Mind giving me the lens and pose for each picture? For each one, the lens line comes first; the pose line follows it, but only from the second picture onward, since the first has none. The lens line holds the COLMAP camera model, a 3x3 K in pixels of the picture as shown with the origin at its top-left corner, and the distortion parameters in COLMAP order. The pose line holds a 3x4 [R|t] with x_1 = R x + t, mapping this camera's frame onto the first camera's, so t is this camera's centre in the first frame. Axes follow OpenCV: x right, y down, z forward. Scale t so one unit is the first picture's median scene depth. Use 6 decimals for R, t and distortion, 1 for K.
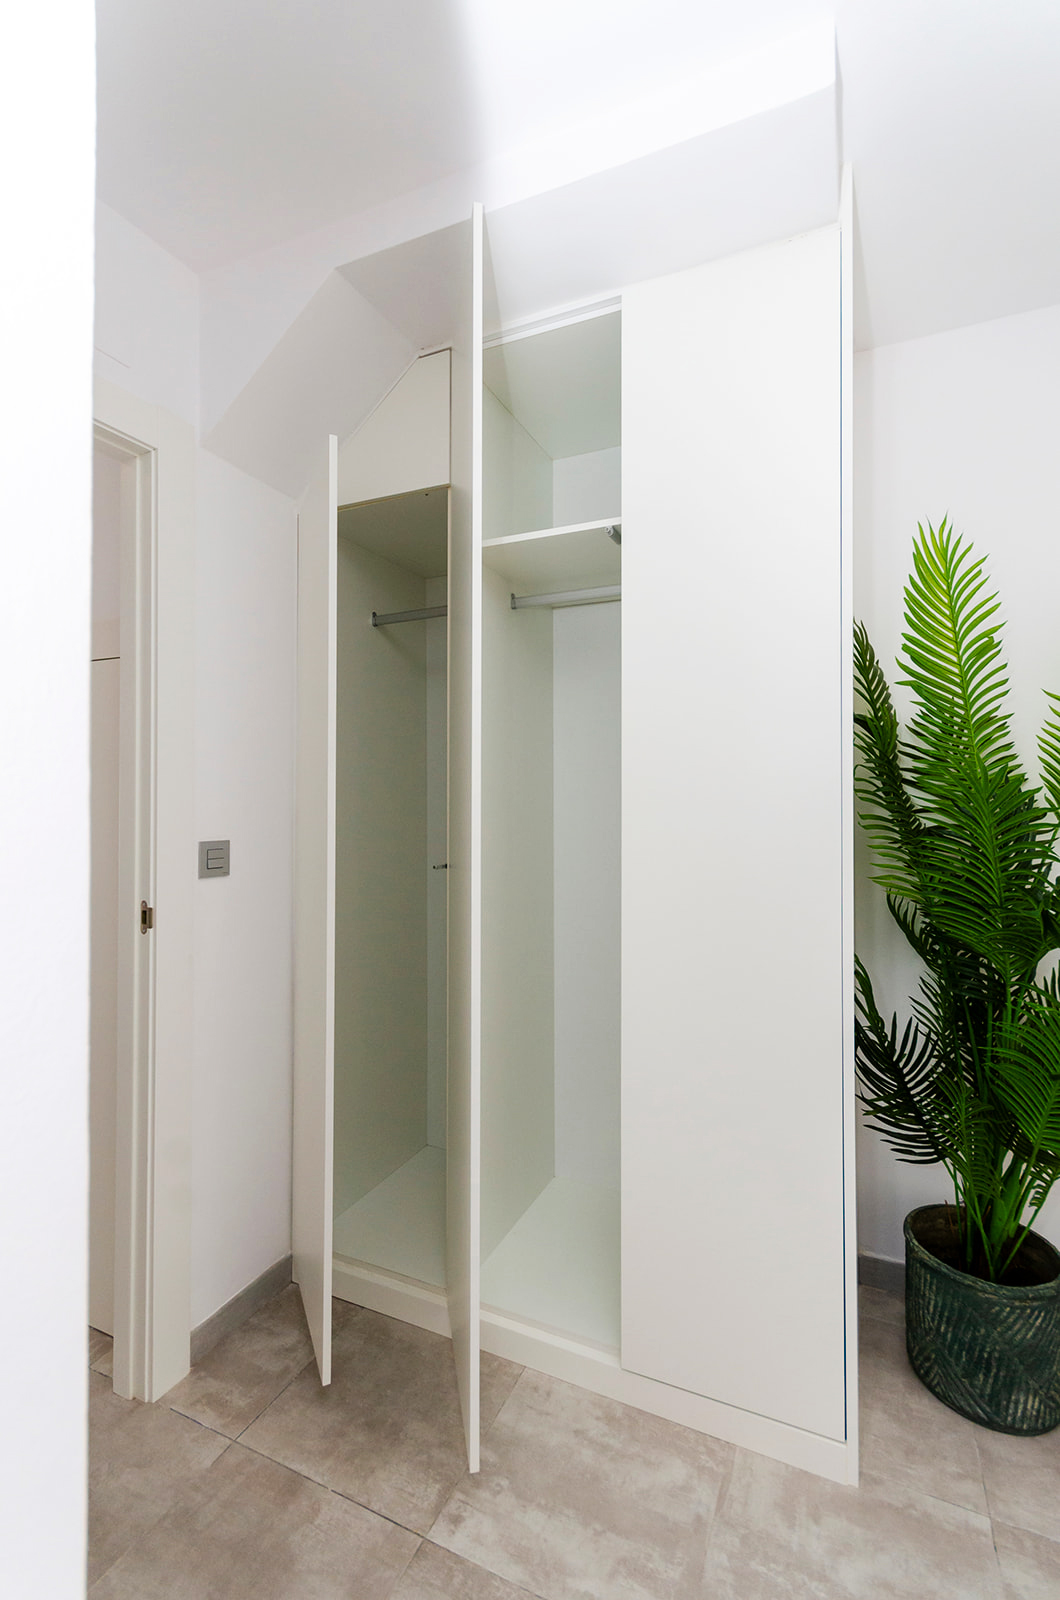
lens RADIAL K [[715.0, 0, 540.7], [0, 715.0, 794.9], [0, 0, 1]] dist [0.005614, -0.000264]
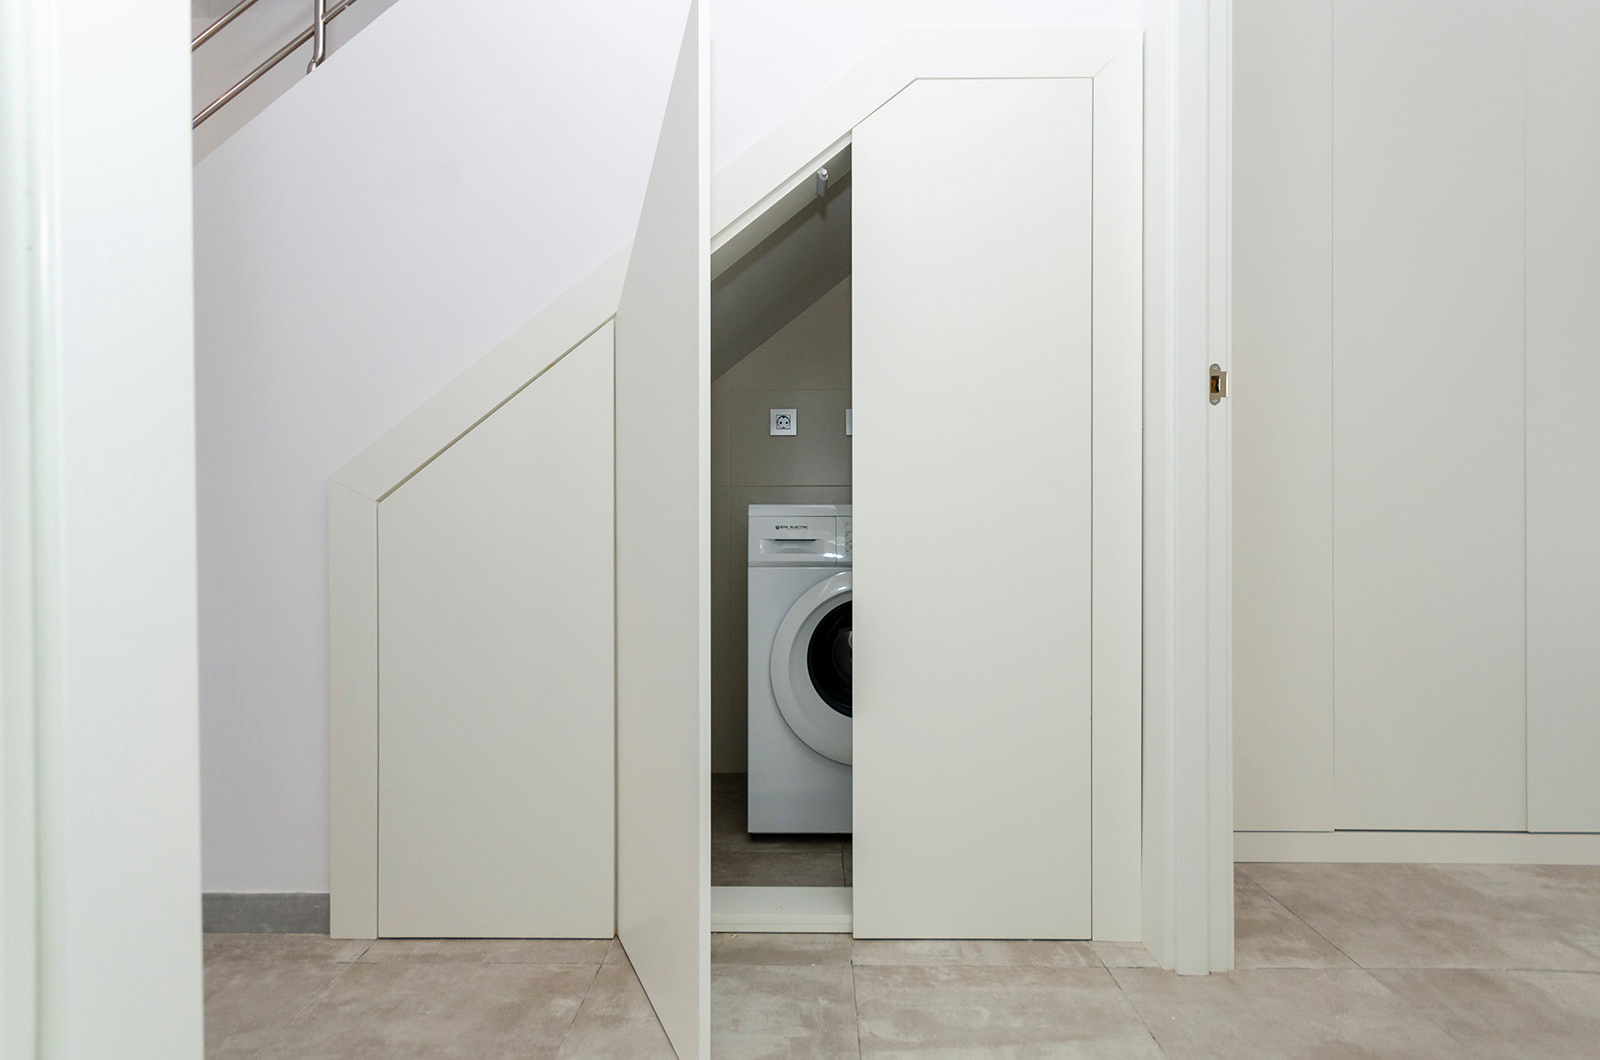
lens RADIAL K [[715.0, 0, 811.5], [0, 715.0, 541.0], [0, 0, 1]] dist [0.005614, -0.000264]
pose [[0.916302, -0.004803, 0.400460, -1.363881], [-0.000167, 0.999923, 0.012376, 0.355482], [-0.400488, -0.011408, 0.916231, 0.458360]]
